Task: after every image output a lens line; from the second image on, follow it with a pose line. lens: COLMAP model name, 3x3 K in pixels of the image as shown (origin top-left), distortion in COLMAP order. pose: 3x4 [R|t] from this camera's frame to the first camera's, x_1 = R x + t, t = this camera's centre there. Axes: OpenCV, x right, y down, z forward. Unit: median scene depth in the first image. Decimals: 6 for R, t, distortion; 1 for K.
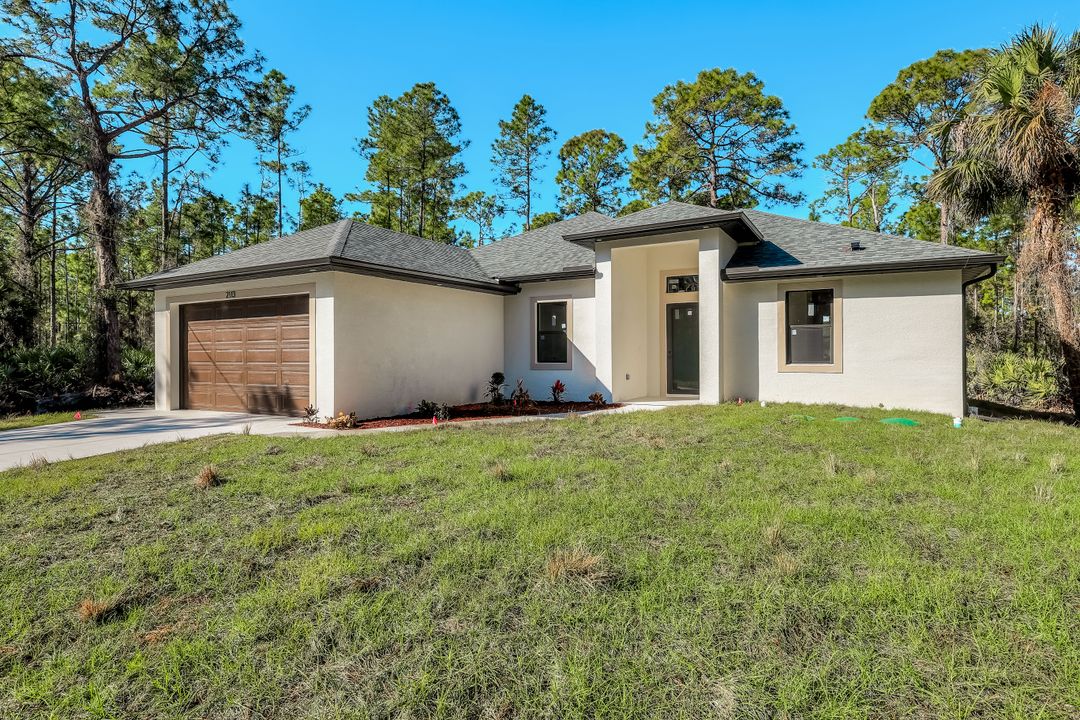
lens RADIAL K [[619.6, 0, 540.1], [0, 619.6, 361.1], [0, 0, 1]] dist [0.003669, 0.000699]
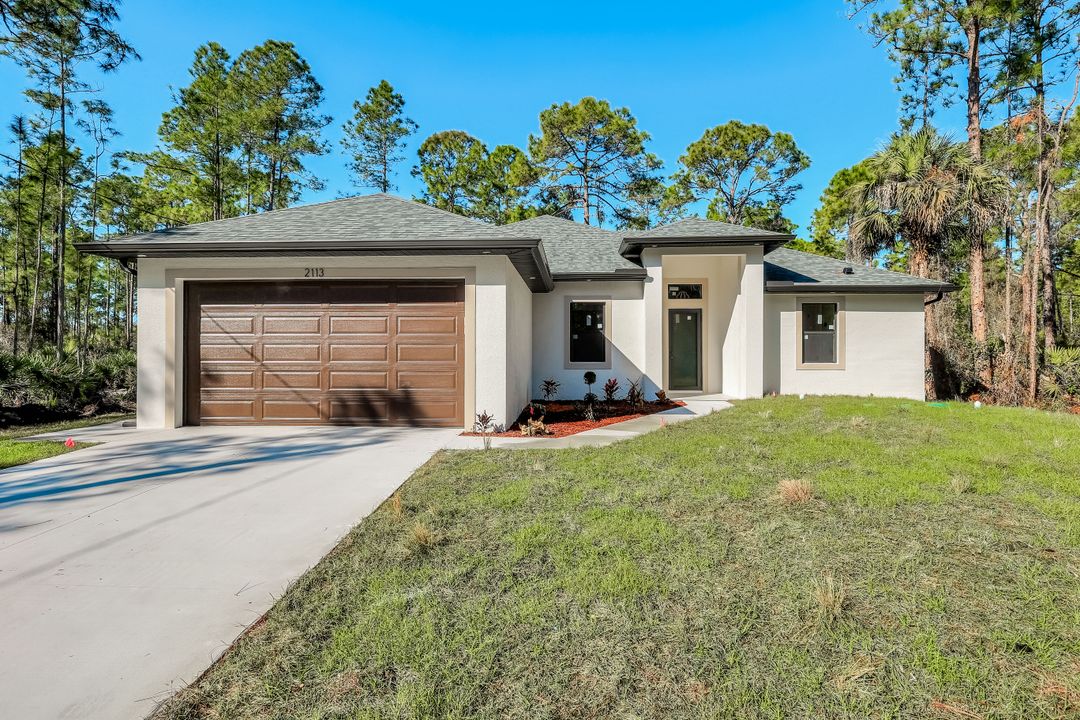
lens RADIAL K [[594.9, 0, 540.2], [0, 594.9, 359.1], [0, 0, 1]] dist [0.003207, 0.001556]
pose [[0.881219, 0.004187, 0.472689, -0.517393], [-0.001734, 0.999983, -0.005626, 0.003707], [-0.472704, 0.004138, 0.881211, 0.183418]]
